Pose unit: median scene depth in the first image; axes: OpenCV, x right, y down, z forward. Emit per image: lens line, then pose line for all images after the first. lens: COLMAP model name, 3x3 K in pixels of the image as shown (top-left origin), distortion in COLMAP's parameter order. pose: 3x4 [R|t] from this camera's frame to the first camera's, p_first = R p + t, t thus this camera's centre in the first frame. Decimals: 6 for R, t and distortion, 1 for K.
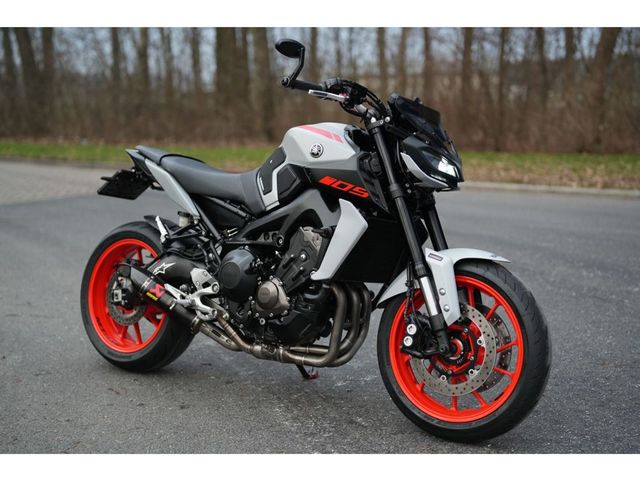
lens RADIAL K [[898.1, 0, 320.0], [0, 898.1, 240.0], [0, 0, 1]] dist [-0.028890, 0.994348]
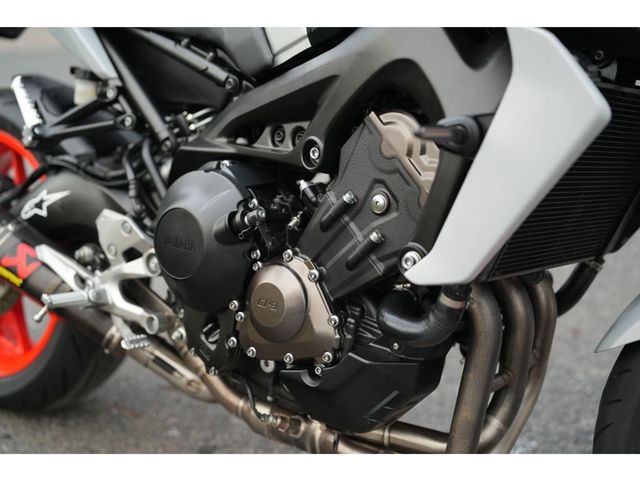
lens RADIAL K [[898.1, 0, 320.0], [0, 898.1, 240.0], [0, 0, 1]] dist [-0.028890, 0.994348]
pose [[0.998239, 0.007891, -0.058787, -0.020195], [0.001400, 0.987700, 0.156353, -0.019598], [0.059298, -0.156160, 0.985950, 0.634219]]
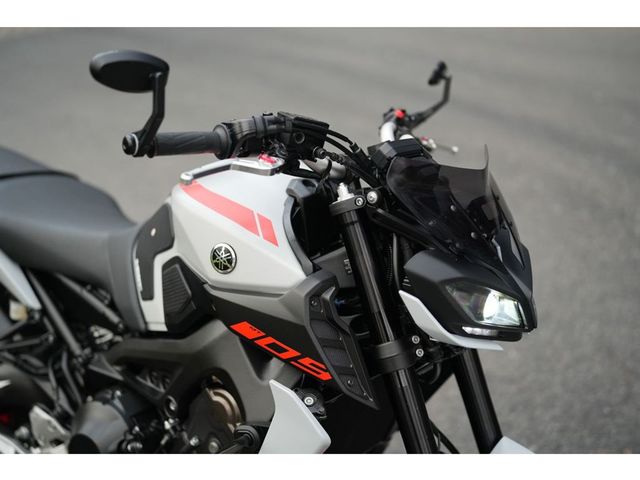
lens RADIAL K [[898.1, 0, 320.0], [0, 898.1, 240.0], [0, 0, 1]] dist [-0.028890, 0.994348]
pose [[0.999077, -0.025734, -0.034380, 0.059766], [0.033398, 0.968867, 0.245318, -0.210346], [0.026997, -0.246240, 0.968833, 0.512086]]
